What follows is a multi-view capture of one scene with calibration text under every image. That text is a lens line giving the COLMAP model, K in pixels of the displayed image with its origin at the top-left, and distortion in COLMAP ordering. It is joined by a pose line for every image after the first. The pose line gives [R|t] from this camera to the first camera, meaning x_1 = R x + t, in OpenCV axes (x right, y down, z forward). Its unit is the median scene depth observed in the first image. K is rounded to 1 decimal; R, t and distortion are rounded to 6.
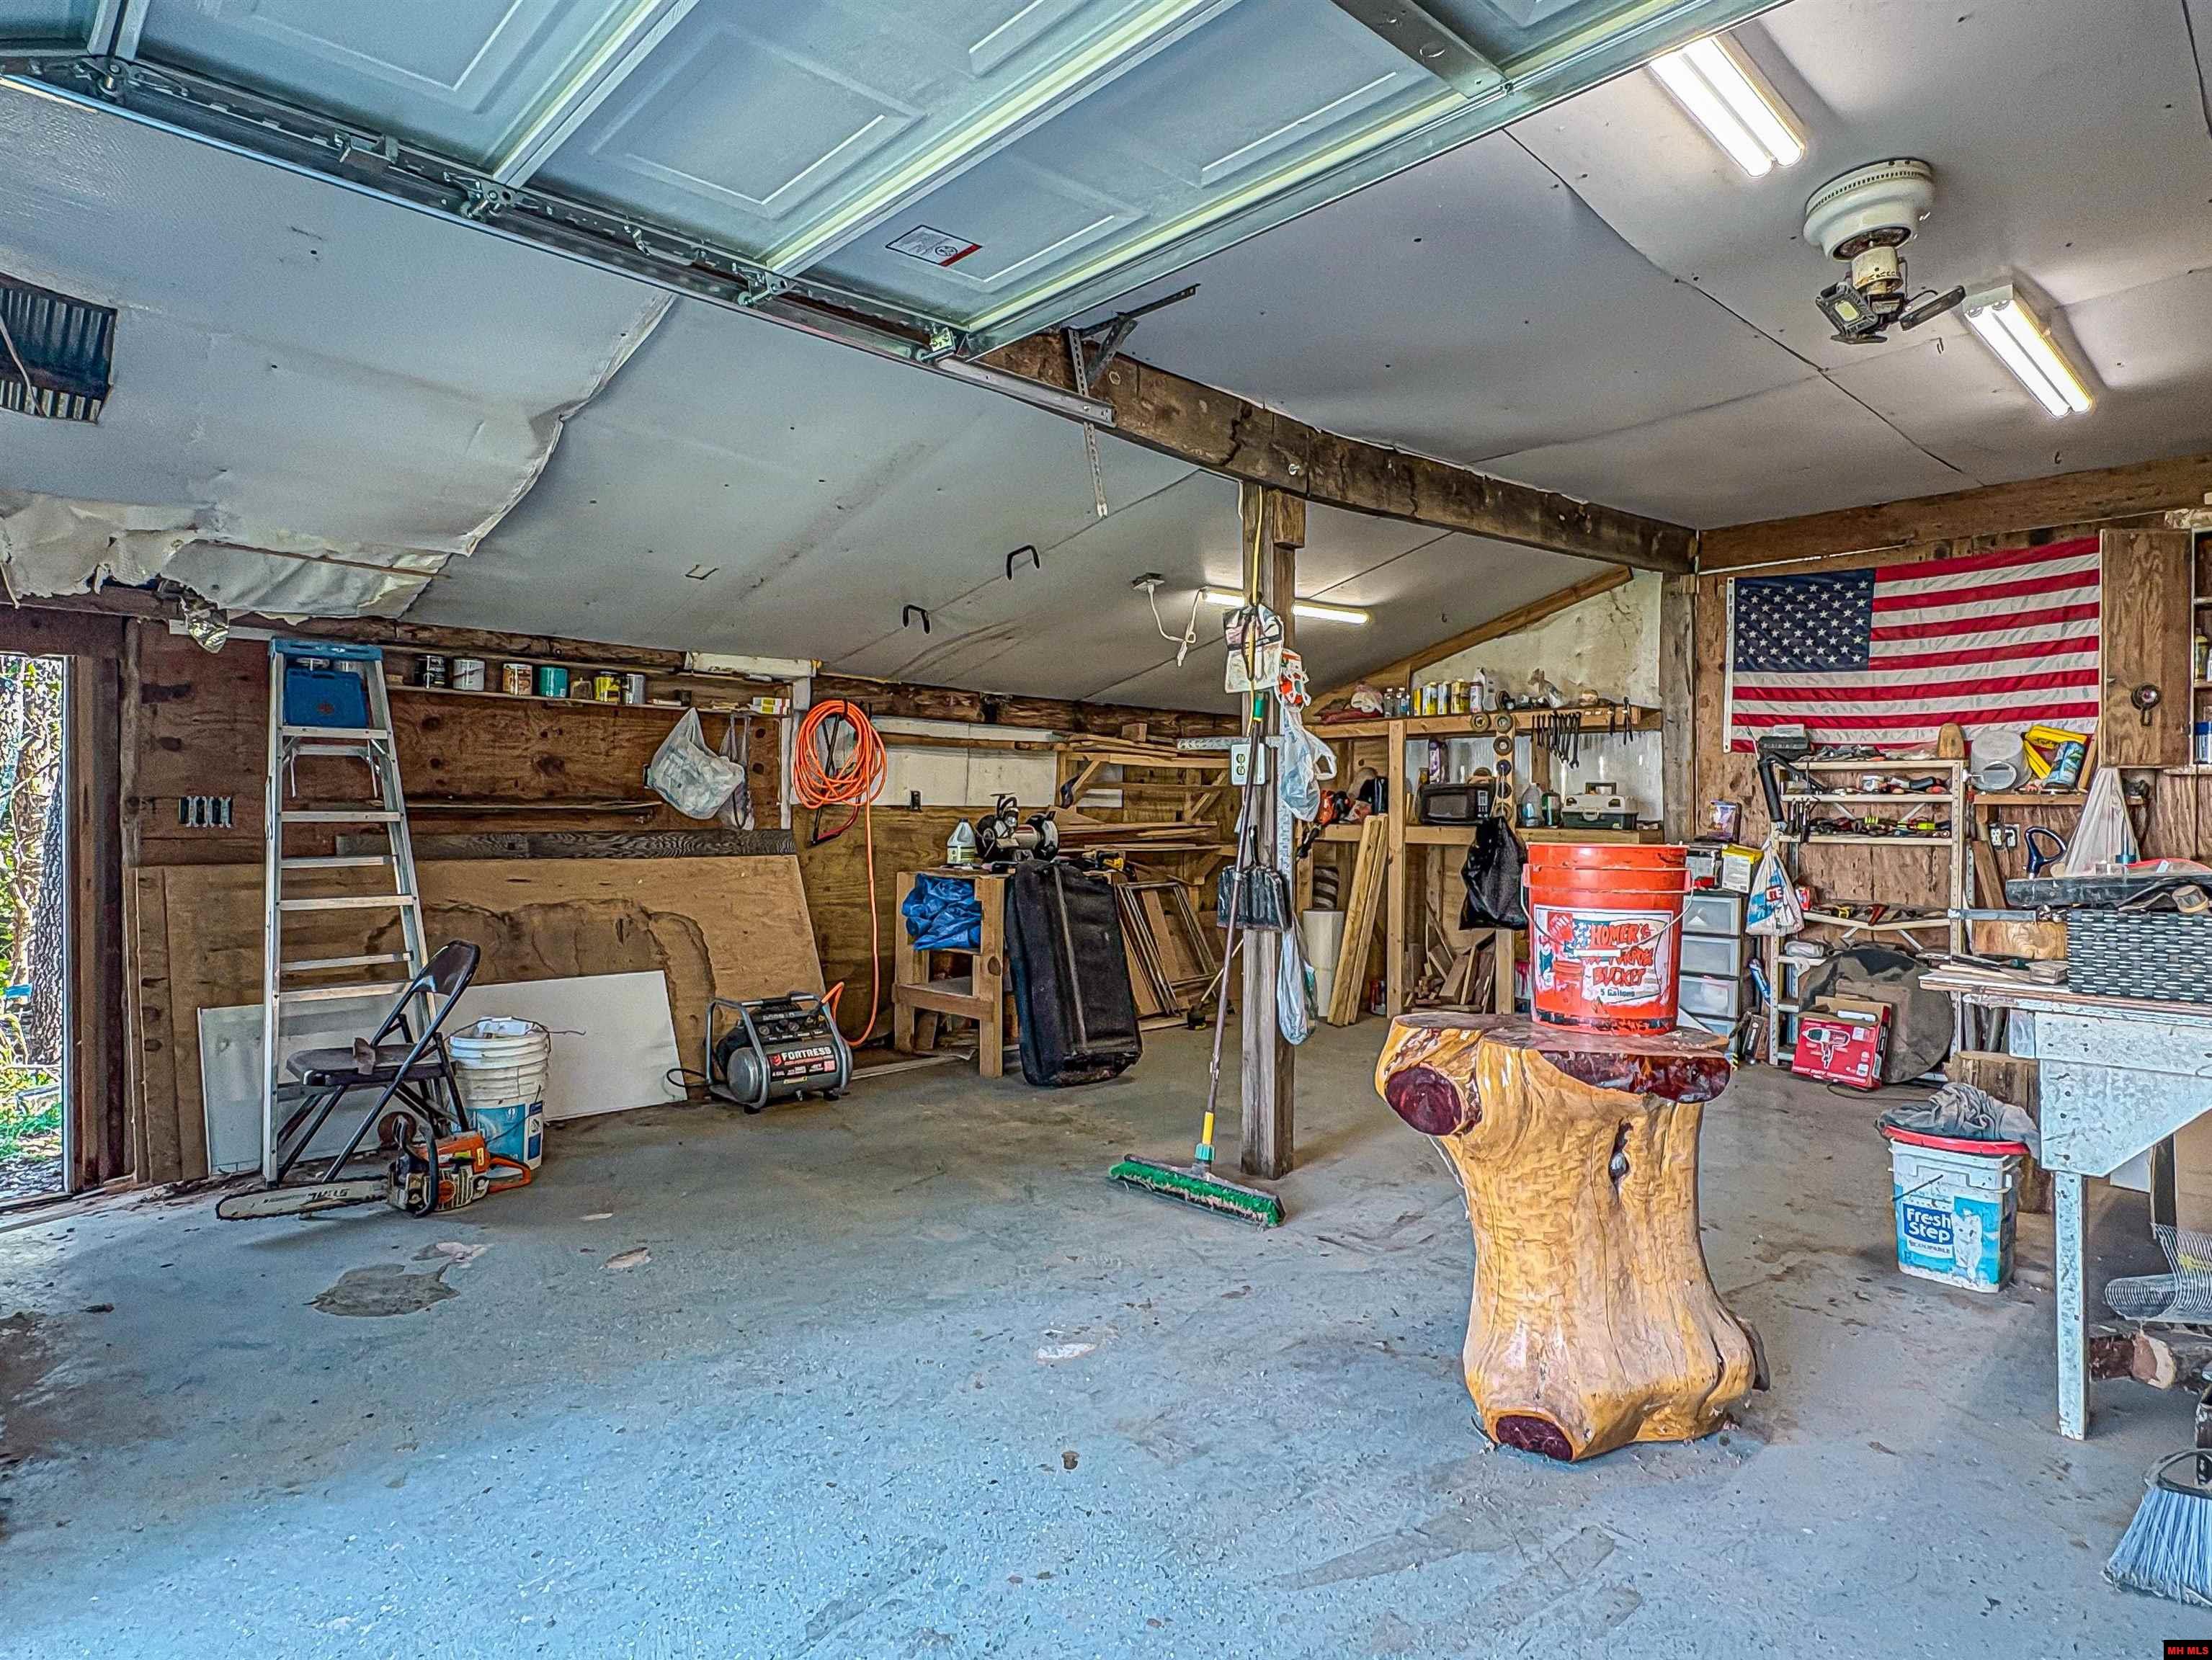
lens RADIAL K [[1232.1, 0, 1111.1], [0, 1232.1, 813.7], [0, 0, 1]] dist [-0.000086, -0.001465]
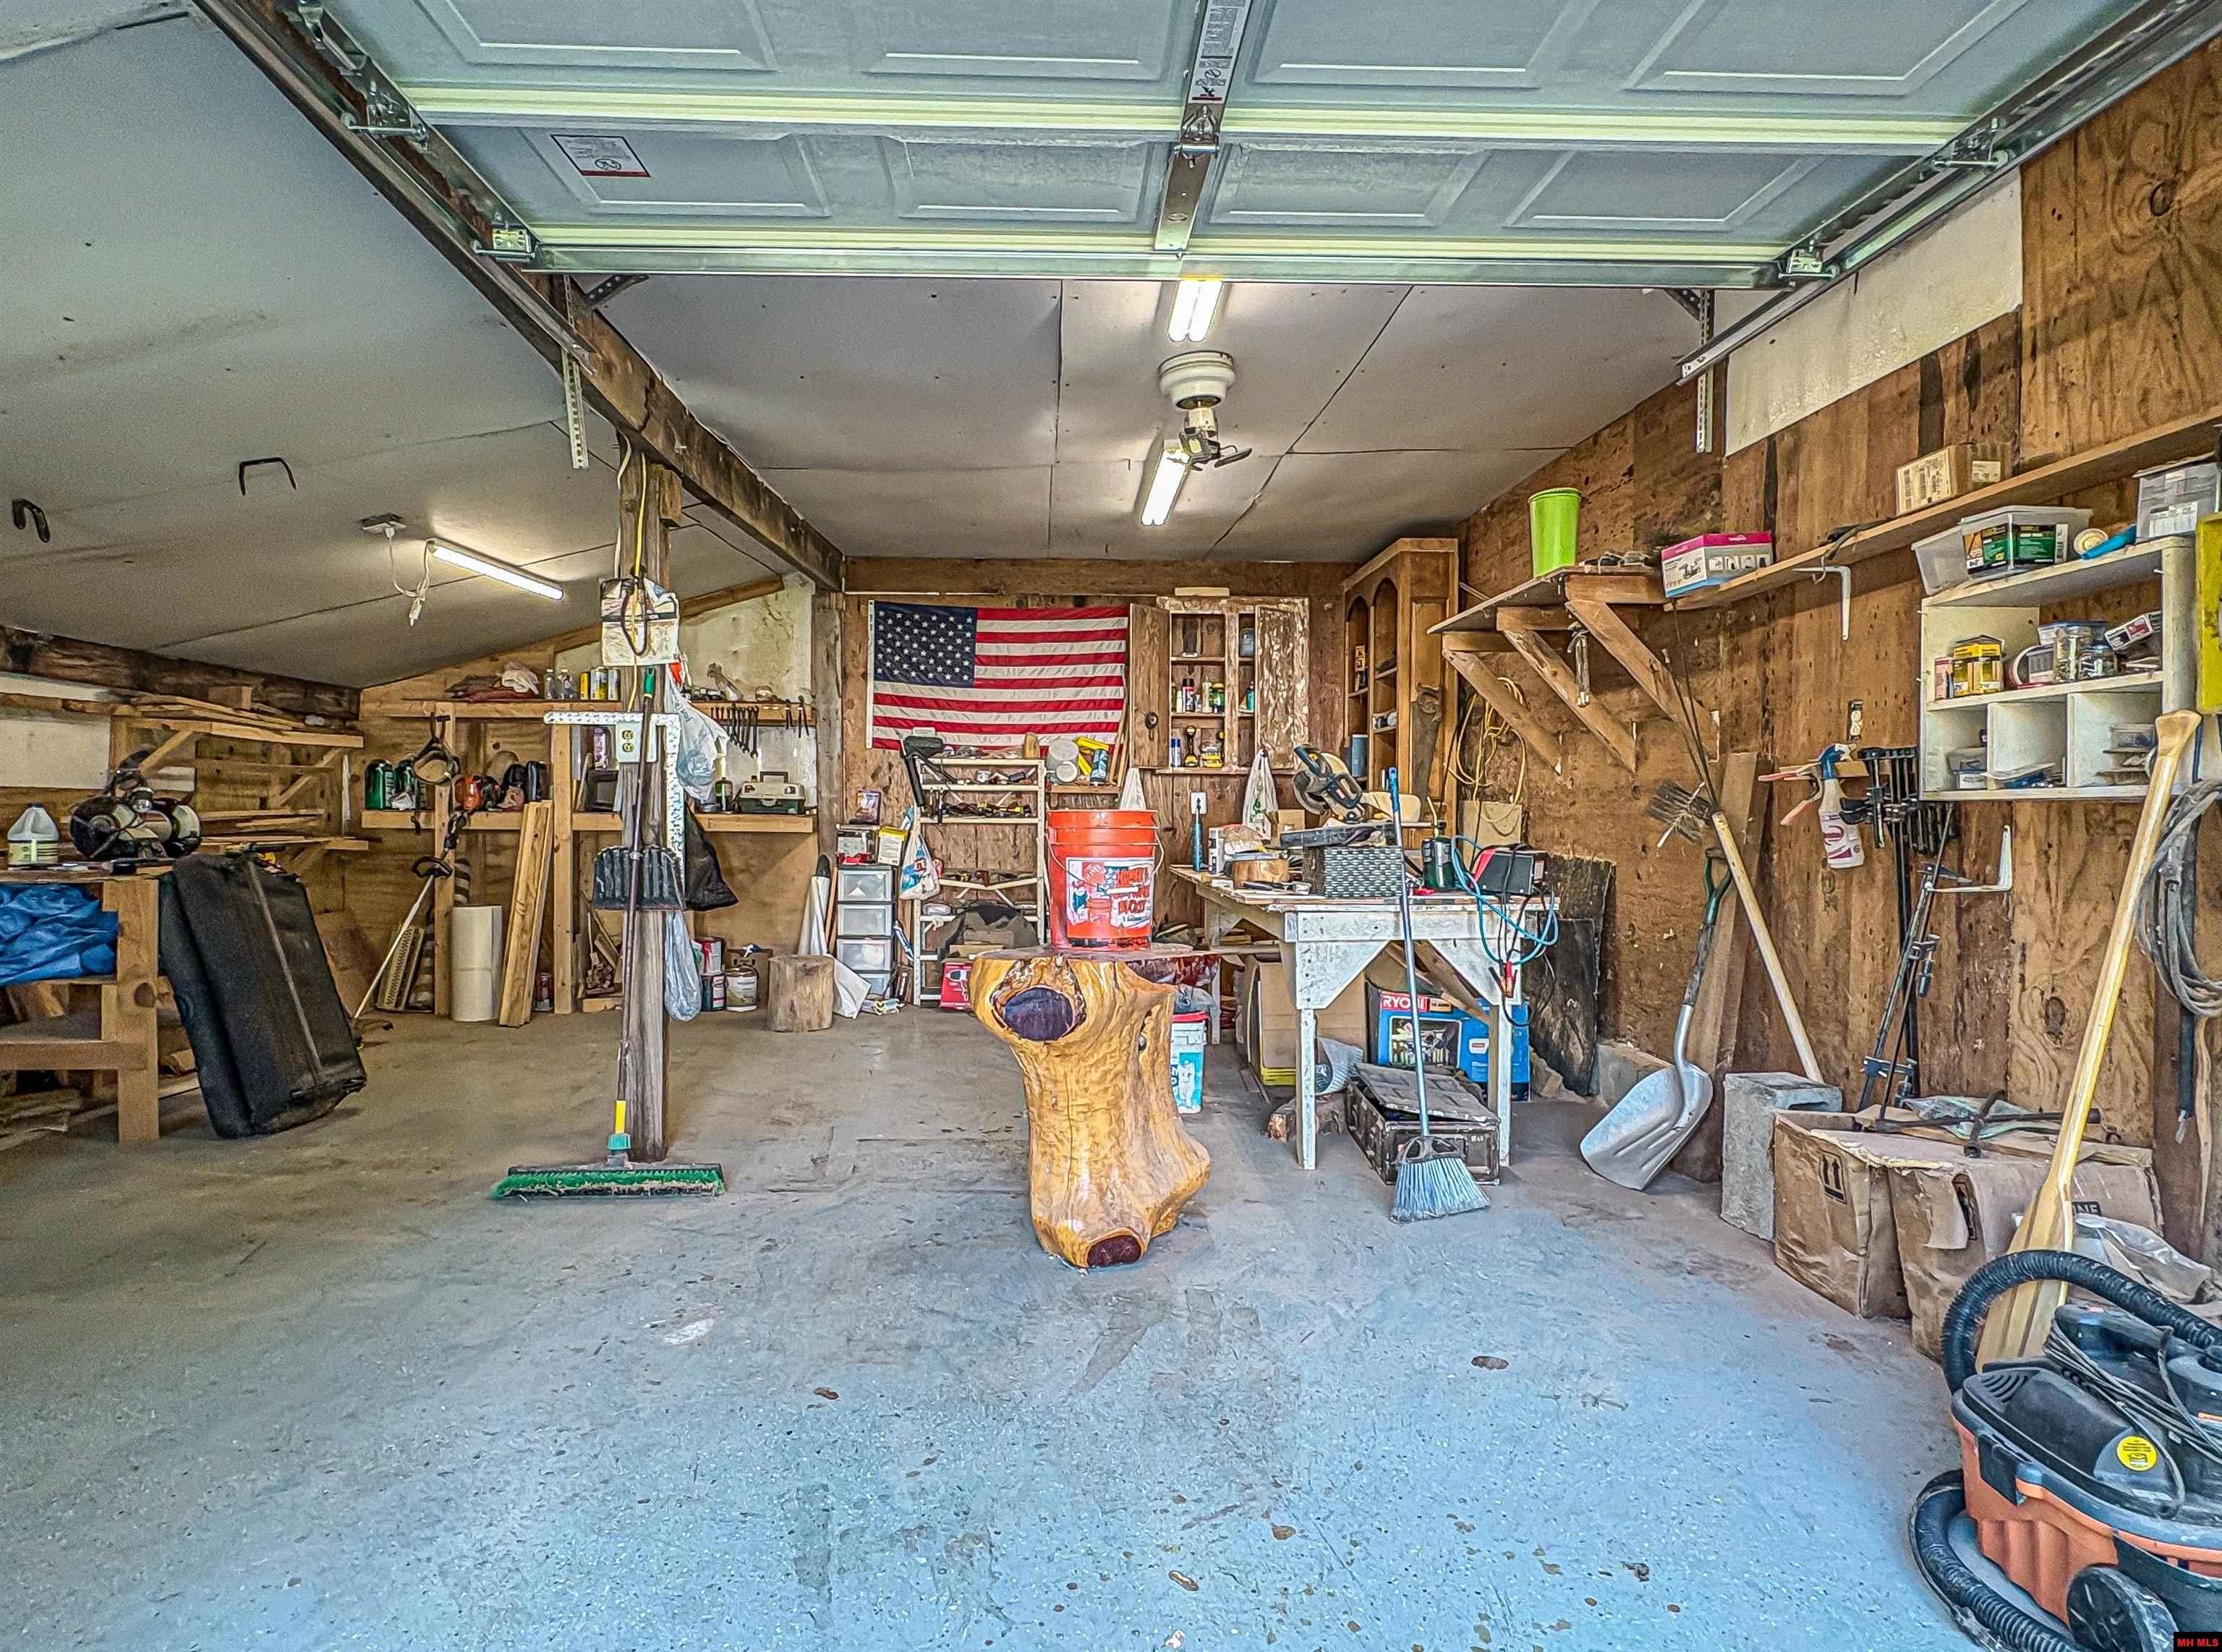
lens RADIAL K [[1237.7, 0, 1117.5], [0, 1237.7, 824.7], [0, 0, 1]] dist [-0.000086, -0.001465]
pose [[0.653581, -0.010999, 0.756777, -0.277928], [0.002394, 0.999919, 0.012466, 0.010613], [-0.756853, -0.006335, 0.653555, 0.051087]]
